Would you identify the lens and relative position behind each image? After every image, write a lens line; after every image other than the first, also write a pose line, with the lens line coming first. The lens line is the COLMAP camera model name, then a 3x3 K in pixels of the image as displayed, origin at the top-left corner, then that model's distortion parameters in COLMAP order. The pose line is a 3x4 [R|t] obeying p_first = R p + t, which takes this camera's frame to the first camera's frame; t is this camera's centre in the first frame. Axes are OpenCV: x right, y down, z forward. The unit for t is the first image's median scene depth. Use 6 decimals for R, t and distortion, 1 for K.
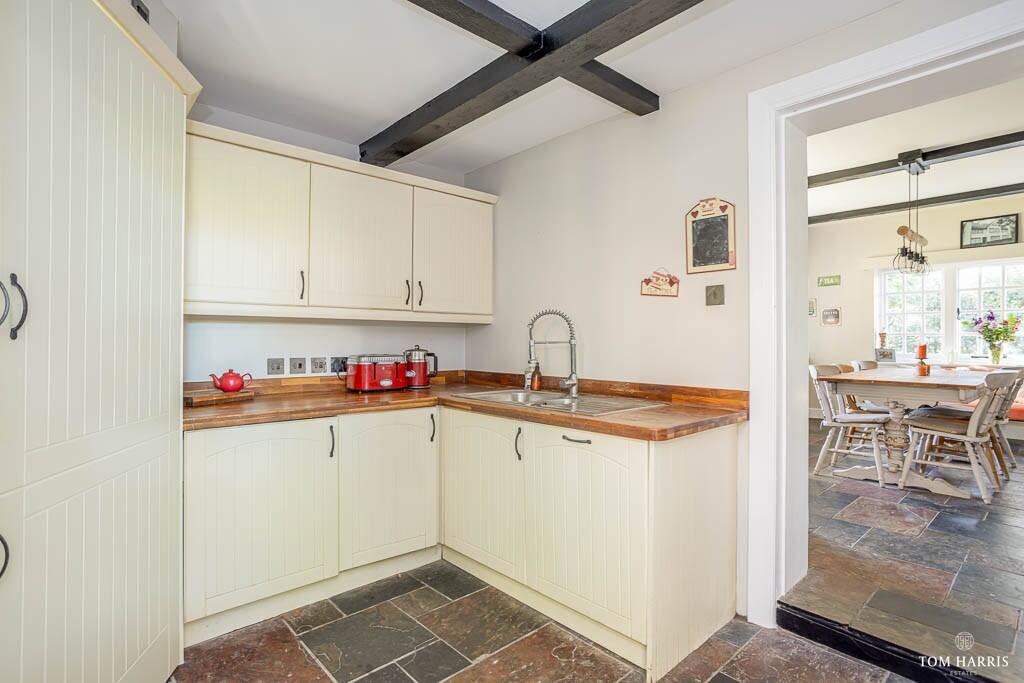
lens RADIAL K [[509.5, 0, 504.3], [0, 509.5, 341.5], [0, 0, 1]] dist [0.001843, 0.002166]
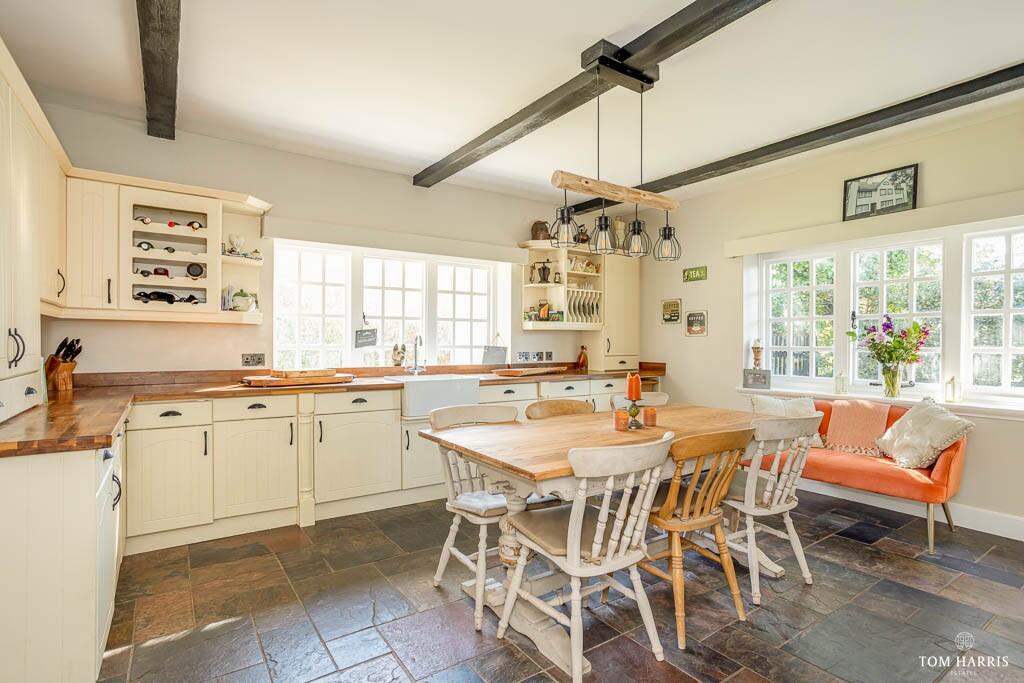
lens RADIAL K [[509.5, 0, 519.3], [0, 509.5, 340.4], [0, 0, 1]] dist [0.001843, 0.002166]
pose [[0.993902, 0.002366, -0.110239, 0.560306], [-0.003160, 0.999970, -0.007036, -0.022032], [0.110219, 0.007342, 0.993880, 0.301372]]
